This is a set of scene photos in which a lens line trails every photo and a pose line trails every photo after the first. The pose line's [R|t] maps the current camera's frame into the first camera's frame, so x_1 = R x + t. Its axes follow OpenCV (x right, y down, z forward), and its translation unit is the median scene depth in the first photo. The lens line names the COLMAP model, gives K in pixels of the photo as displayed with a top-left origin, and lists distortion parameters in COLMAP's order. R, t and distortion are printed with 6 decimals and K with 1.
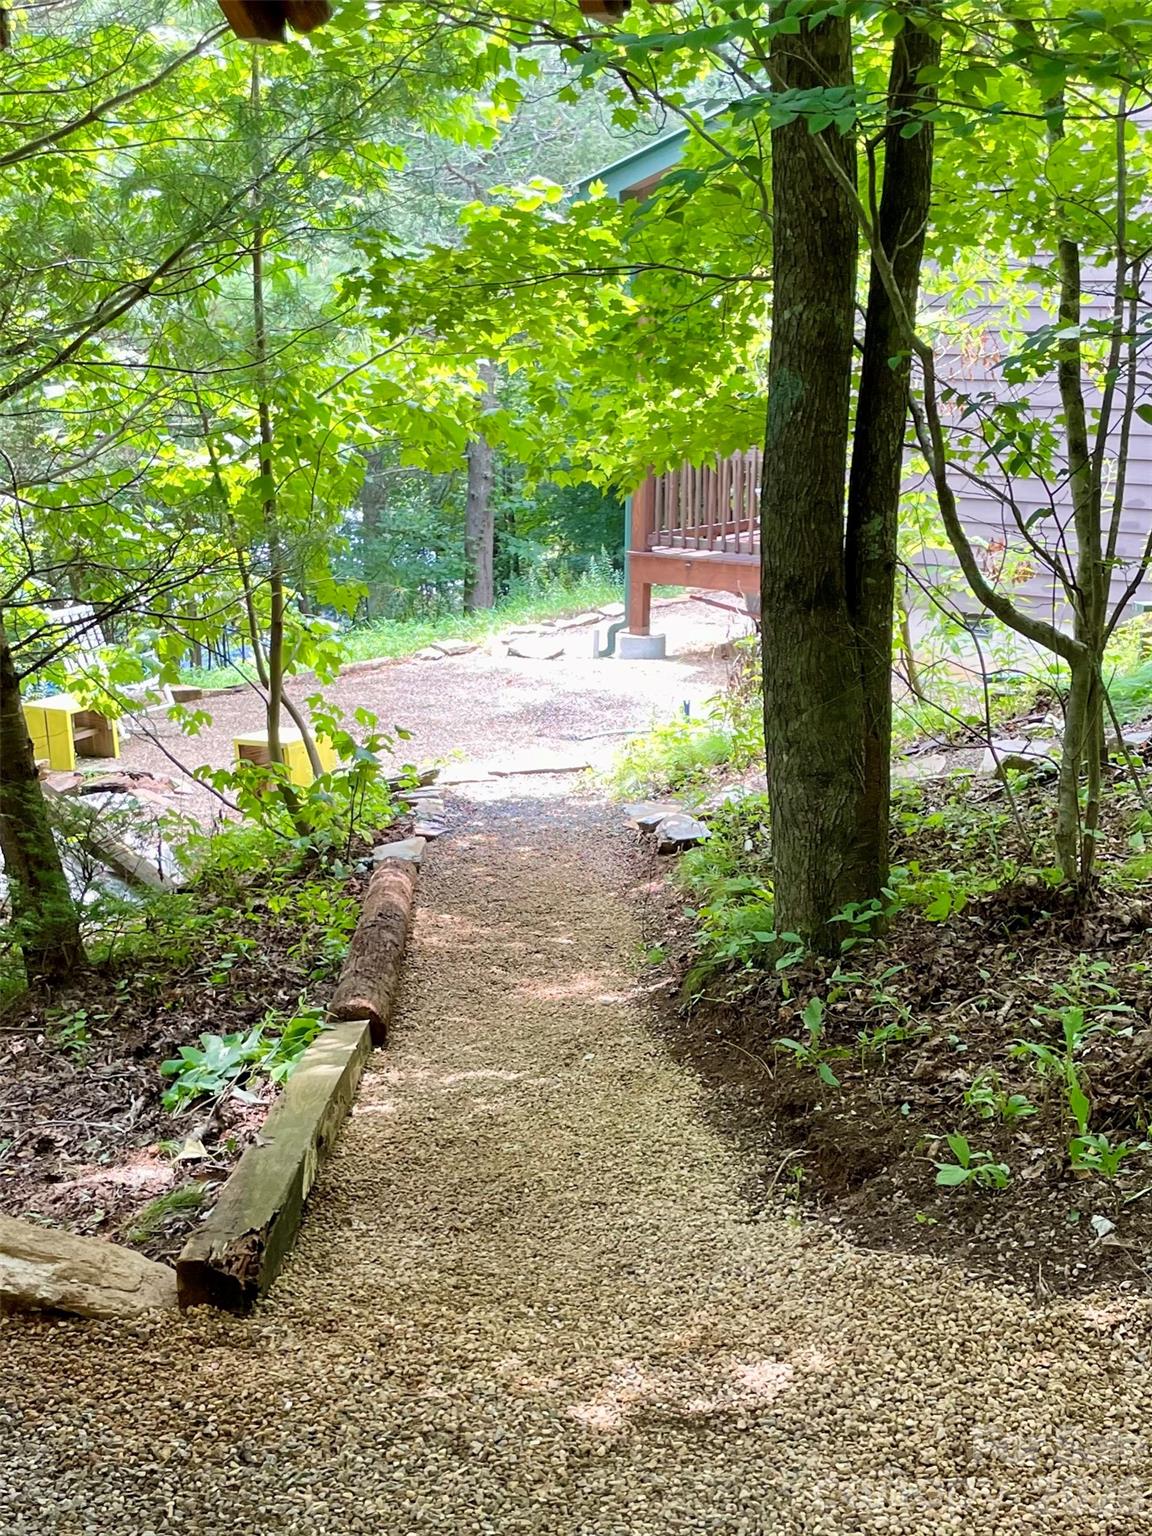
lens RADIAL K [[1163.9, 0, 574.8], [0, 1163.9, 773.1], [0, 0, 1]] dist [0.027188, -0.006495]
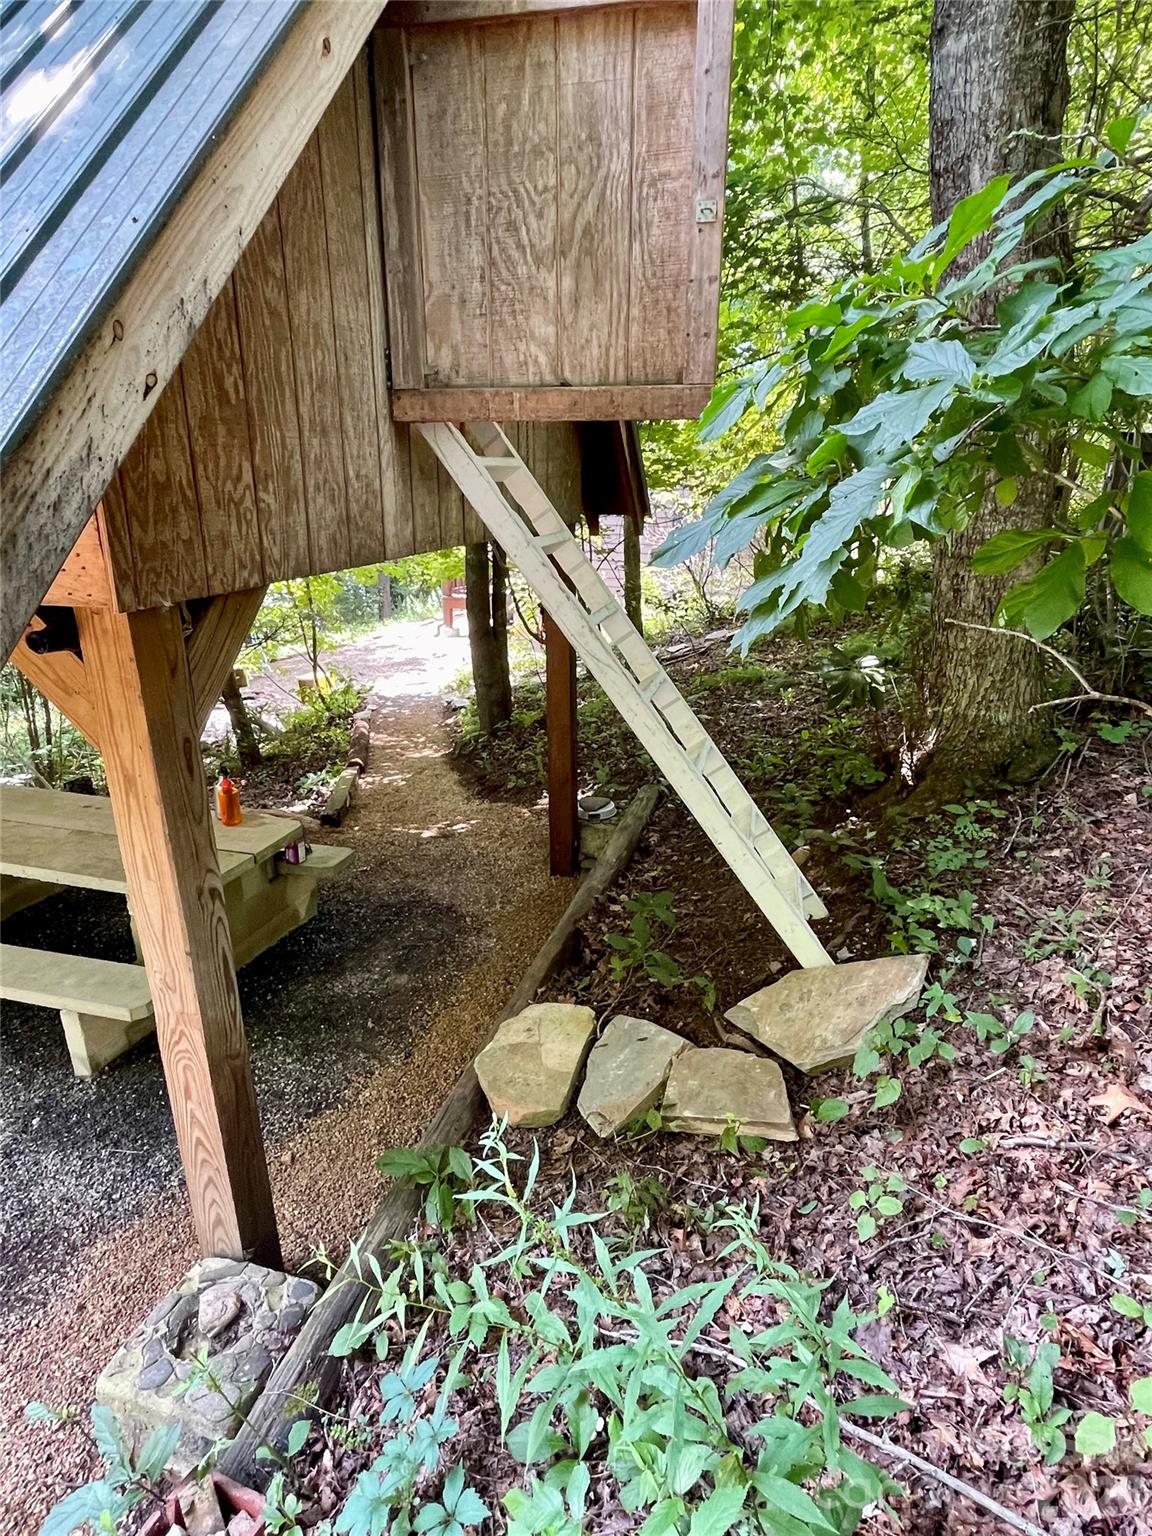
lens RADIAL K [[851.2, 0, 574.7], [0, 851.2, 763.7], [0, 0, 1]] dist [-0.000028, -0.000035]
pose [[0.991509, -0.058580, 0.116099, 0.124424], [0.043807, 0.991069, 0.125949, -0.058438], [-0.122440, -0.119794, 0.985220, -1.211986]]
